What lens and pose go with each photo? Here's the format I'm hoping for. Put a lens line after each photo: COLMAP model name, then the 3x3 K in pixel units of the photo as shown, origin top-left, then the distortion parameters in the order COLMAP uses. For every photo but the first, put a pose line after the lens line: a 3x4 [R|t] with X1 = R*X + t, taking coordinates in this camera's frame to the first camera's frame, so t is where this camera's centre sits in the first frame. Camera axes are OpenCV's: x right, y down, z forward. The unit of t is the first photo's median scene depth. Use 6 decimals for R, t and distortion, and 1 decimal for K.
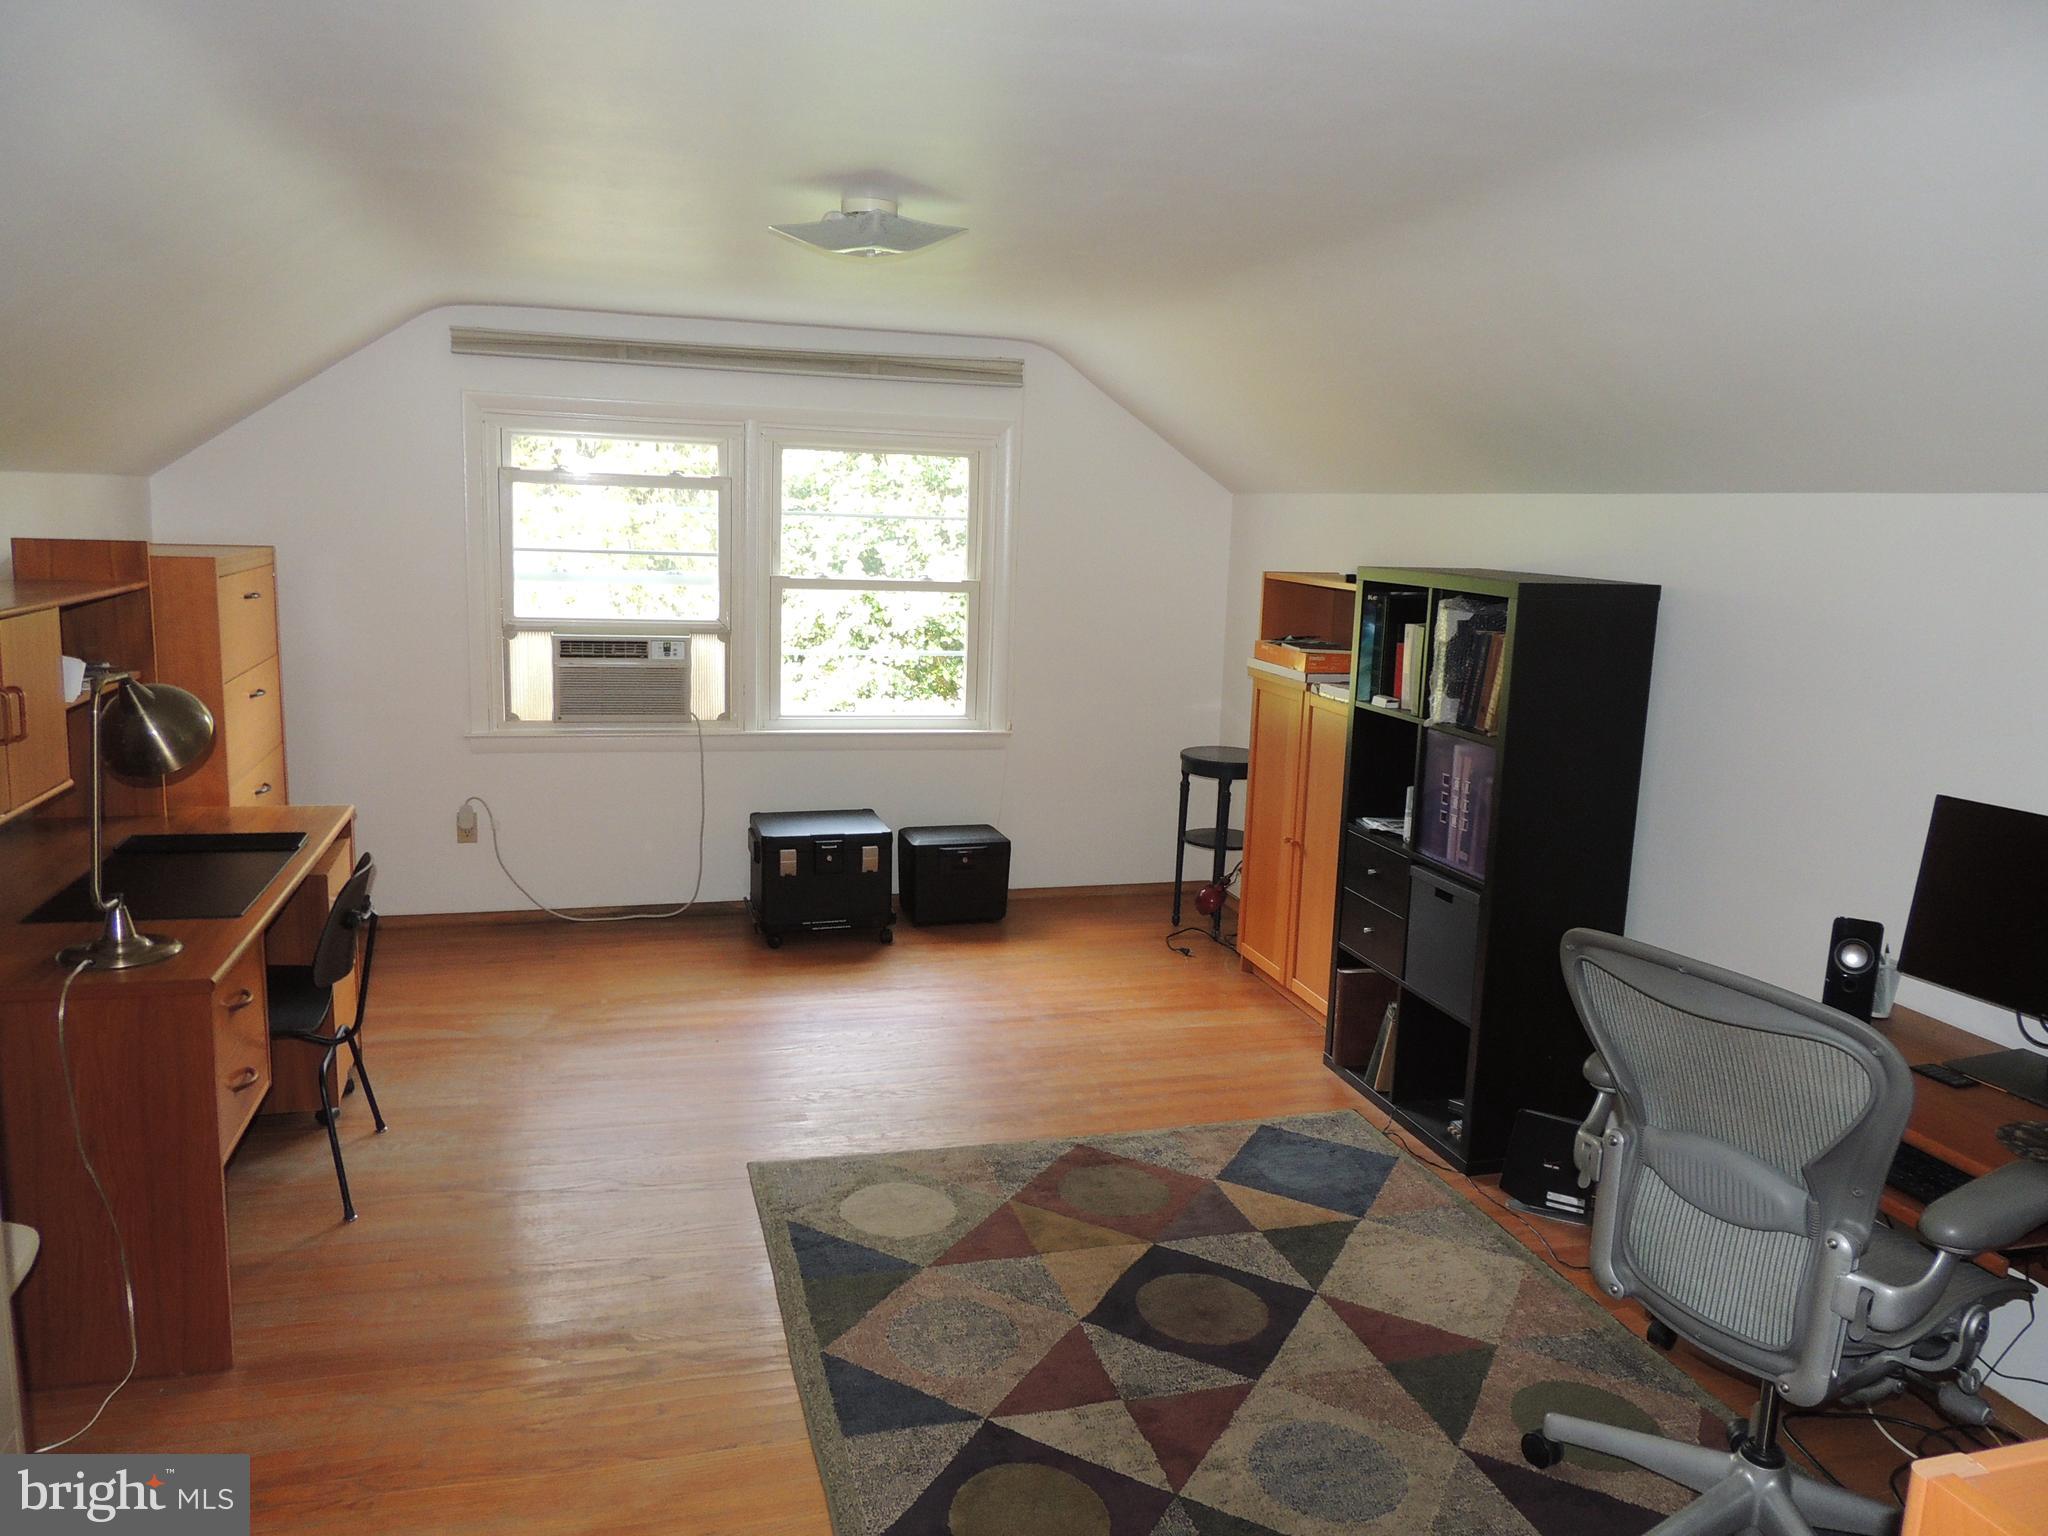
lens RADIAL K [[1463.3, 0, 1025.0], [0, 1463.3, 773.5], [0, 0, 1]] dist [-0.018908, 0.000050]
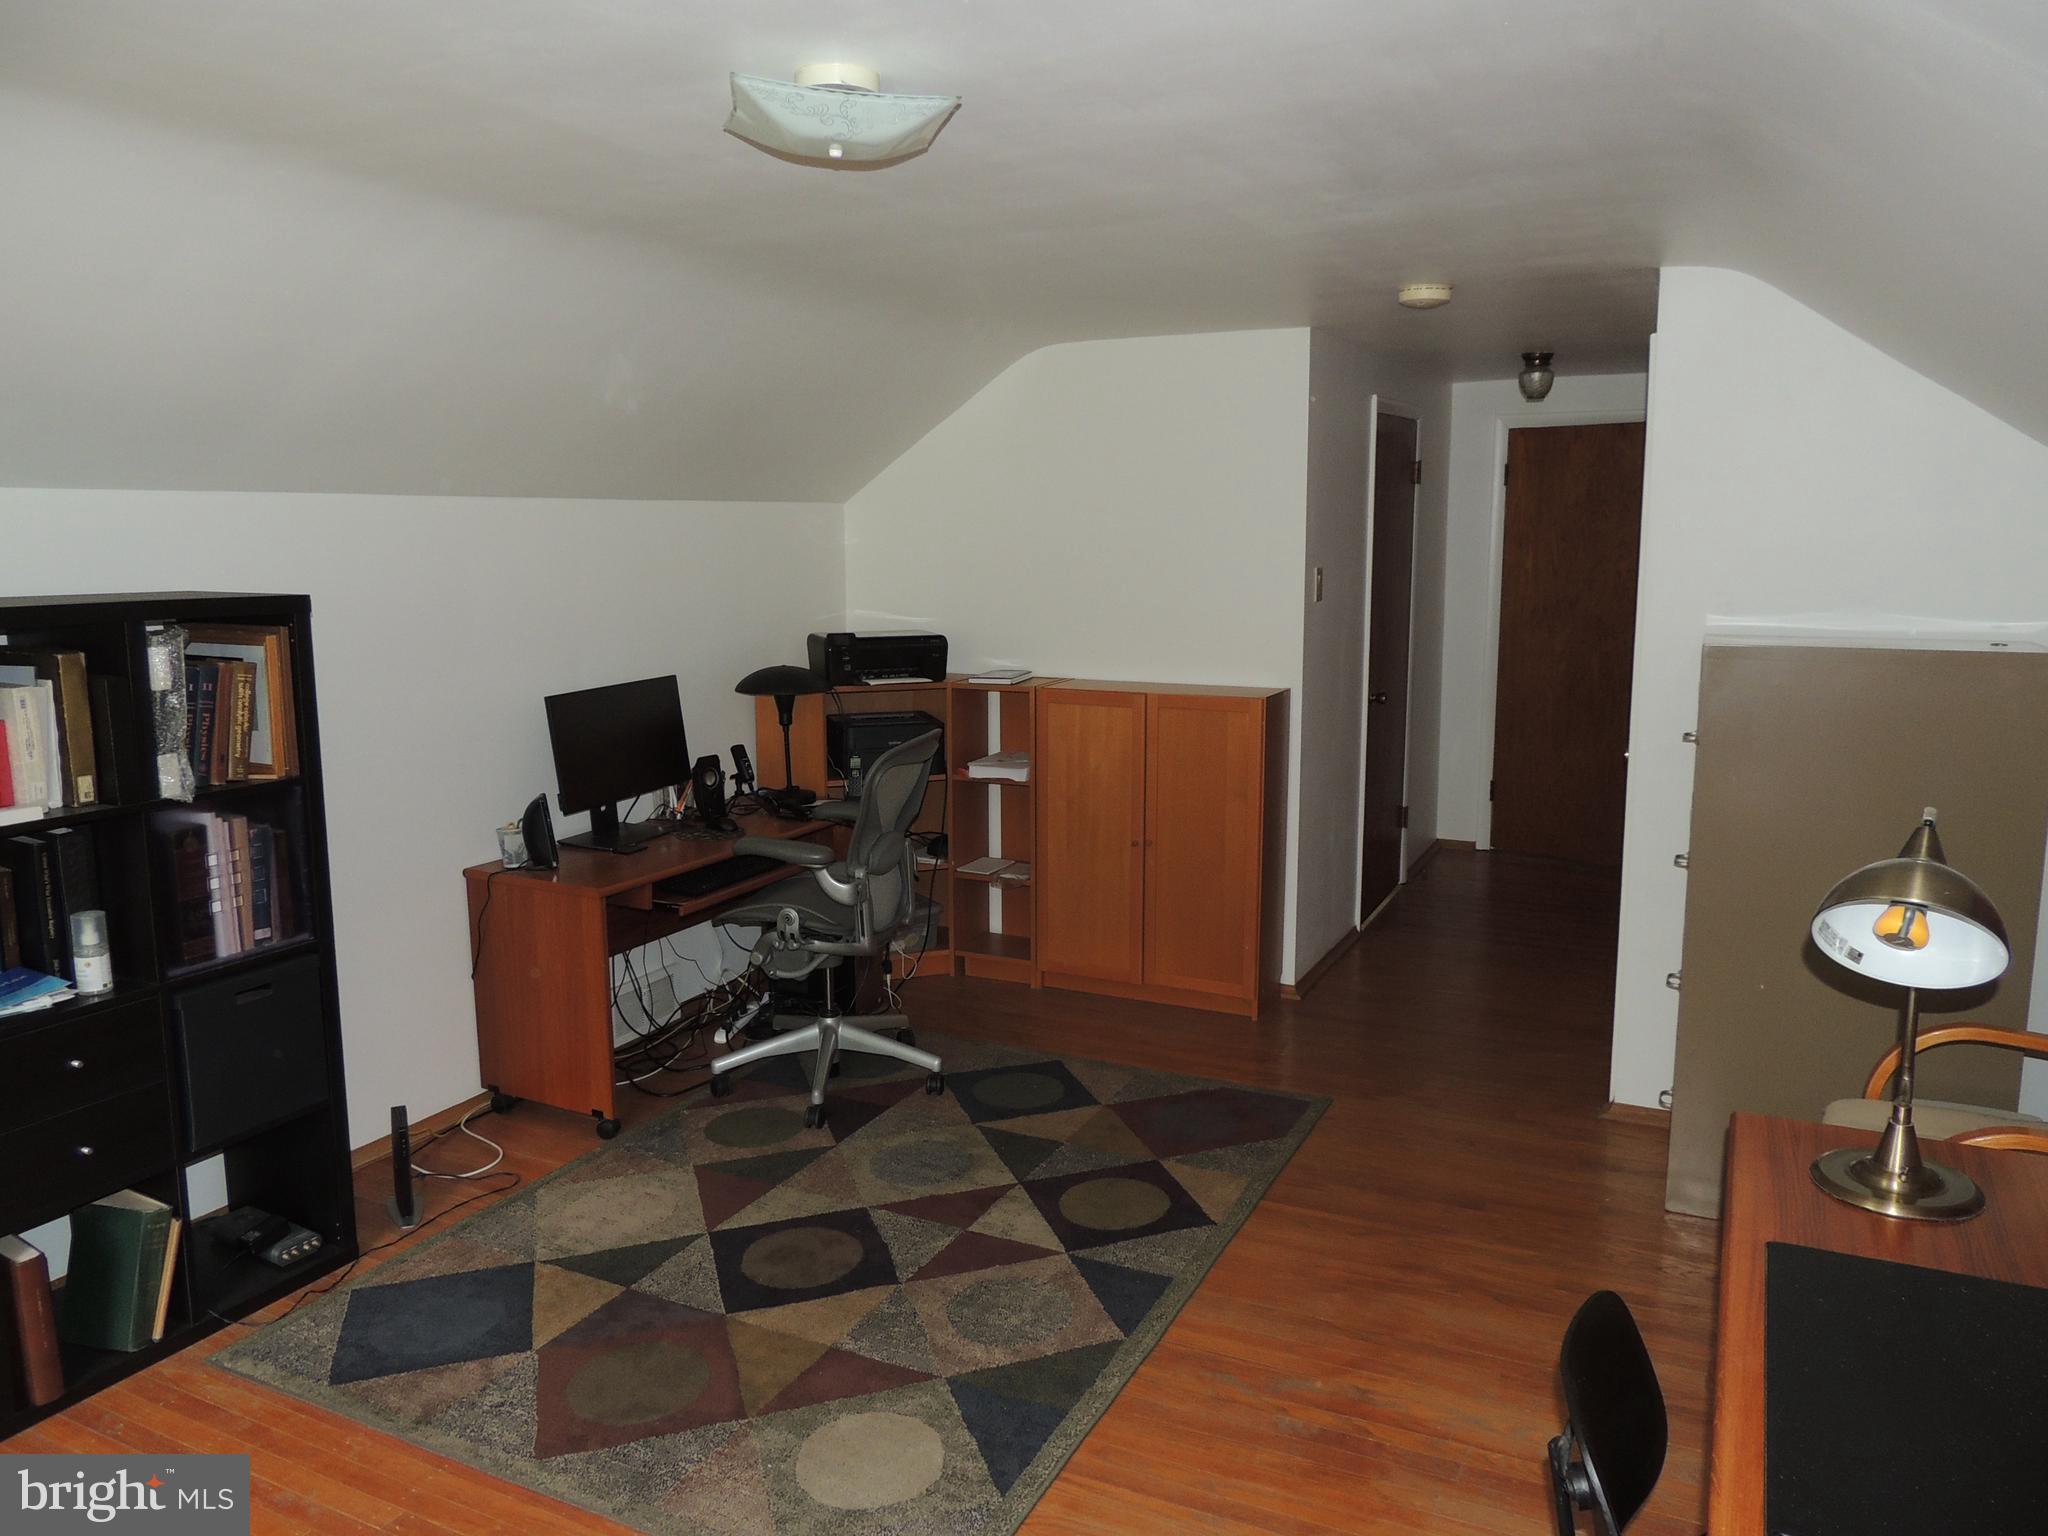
lens RADIAL K [[1463.3, 0, 1025.0], [0, 1463.3, 773.5], [0, 0, 1]] dist [-0.018908, 0.000050]
pose [[-0.738718, -0.144048, 0.658442, -0.655909], [0.094857, 0.944954, 0.313151, -0.294563], [-0.667306, 0.293788, -0.684391, 1.505922]]
